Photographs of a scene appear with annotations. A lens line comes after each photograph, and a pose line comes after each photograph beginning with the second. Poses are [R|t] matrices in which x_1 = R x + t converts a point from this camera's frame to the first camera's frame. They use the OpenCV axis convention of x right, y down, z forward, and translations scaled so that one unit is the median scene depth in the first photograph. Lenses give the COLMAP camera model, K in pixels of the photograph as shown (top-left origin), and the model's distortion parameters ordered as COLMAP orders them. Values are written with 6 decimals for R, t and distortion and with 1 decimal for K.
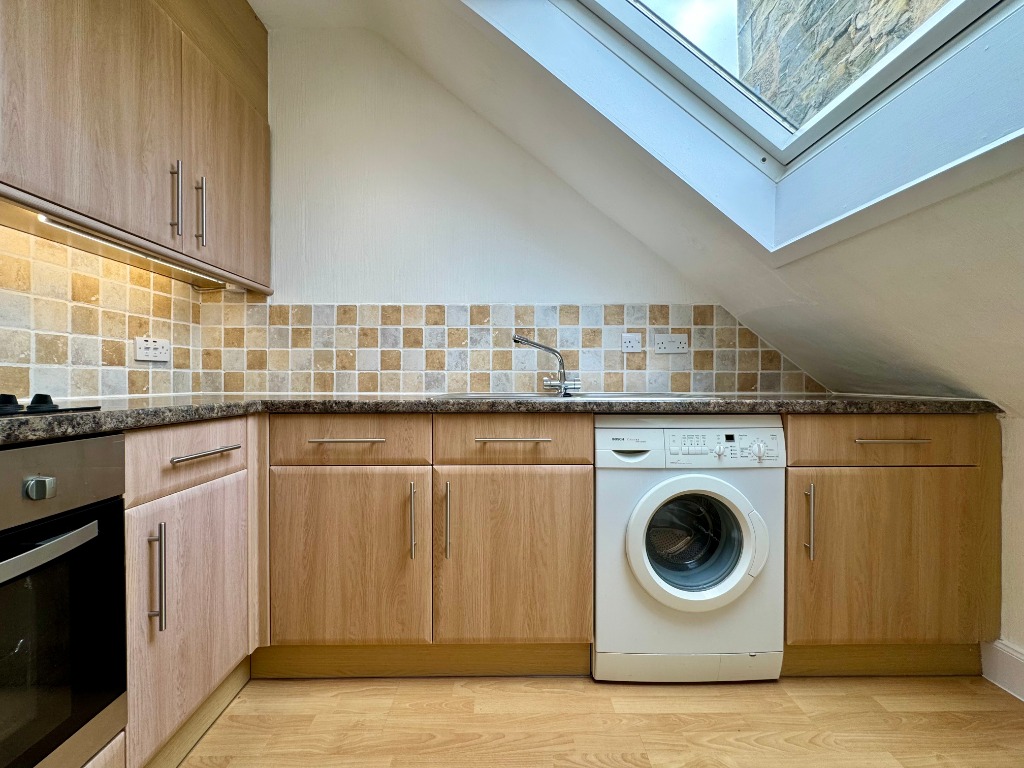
lens RADIAL K [[411.9, 0, 512.0], [0, 411.9, 384.0], [0, 0, 1]] dist [-0.000768, -0.000063]
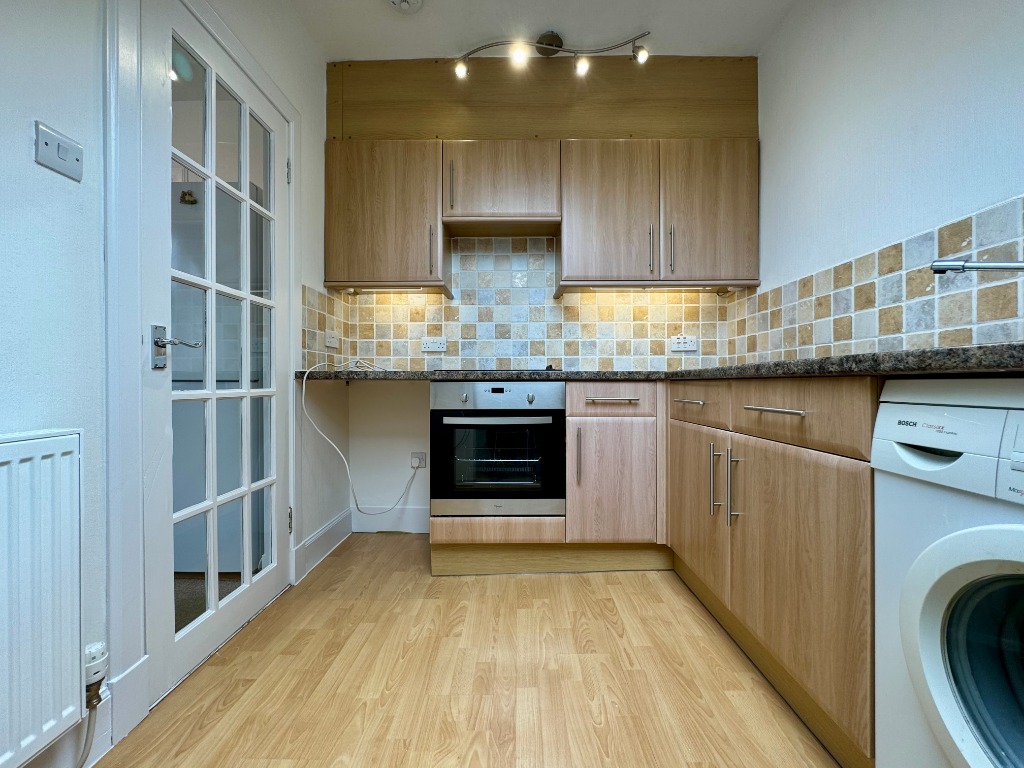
lens RADIAL K [[411.9, 0, 512.0], [0, 411.9, 384.0], [0, 0, 1]] dist [-0.000768, -0.000063]
pose [[-0.022769, 0.000637, -0.999741, 0.718418], [-0.005975, 0.999982, 0.000774, 0.074797], [0.999723, 0.005991, -0.022765, 0.433236]]
